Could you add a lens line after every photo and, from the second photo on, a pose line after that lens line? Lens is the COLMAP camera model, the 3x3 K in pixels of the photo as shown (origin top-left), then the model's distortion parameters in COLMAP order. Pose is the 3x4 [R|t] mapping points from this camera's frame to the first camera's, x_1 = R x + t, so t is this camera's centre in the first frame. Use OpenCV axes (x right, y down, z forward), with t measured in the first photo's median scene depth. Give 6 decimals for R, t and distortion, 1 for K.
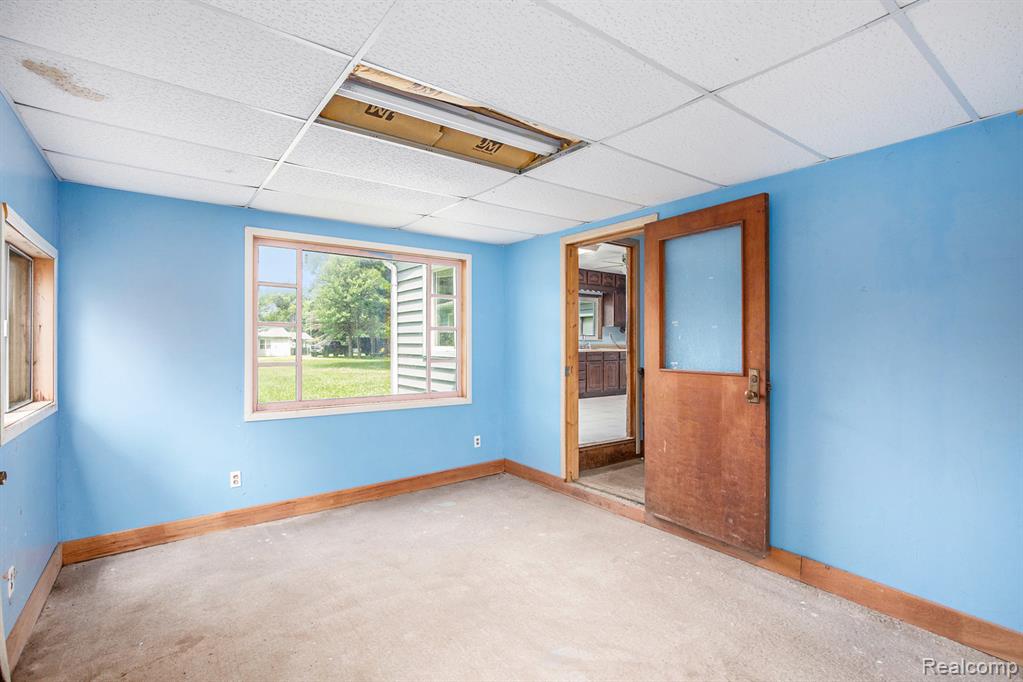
lens RADIAL K [[474.5, 0, 517.3], [0, 474.5, 342.1], [0, 0, 1]] dist [-0.002530, -0.000102]
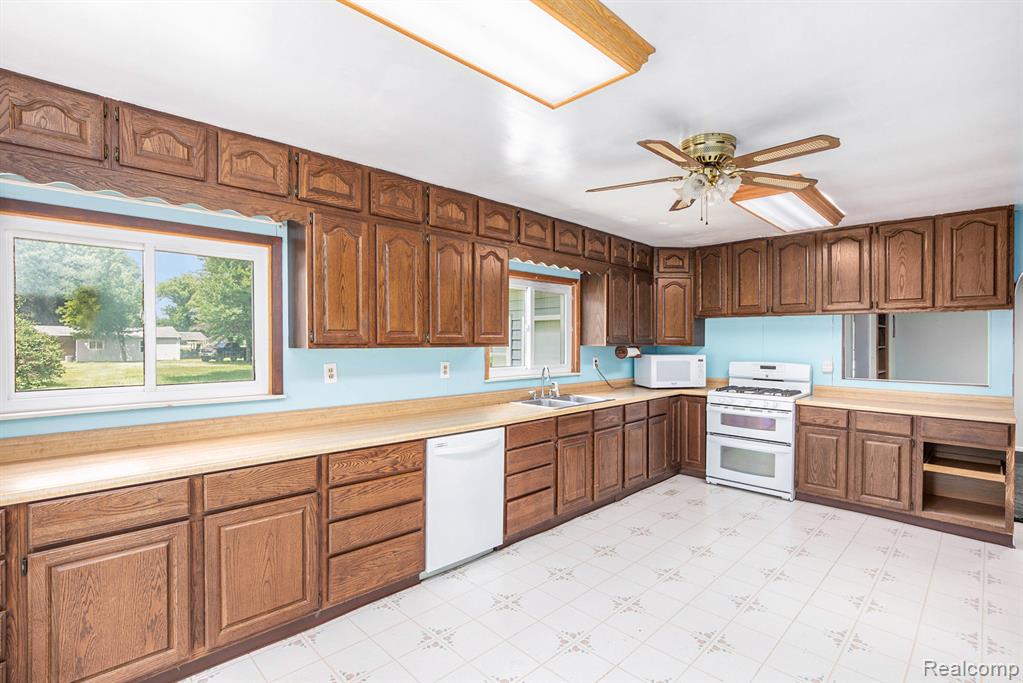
lens RADIAL K [[474.5, 0, 513.1], [0, 474.5, 342.4], [0, 0, 1]] dist [-0.002530, -0.000102]
pose [[0.992214, -0.003644, 0.124490, 0.052992], [0.002887, 0.999976, 0.006260, -0.039026], [-0.124510, -0.005852, 0.992201, 0.538642]]
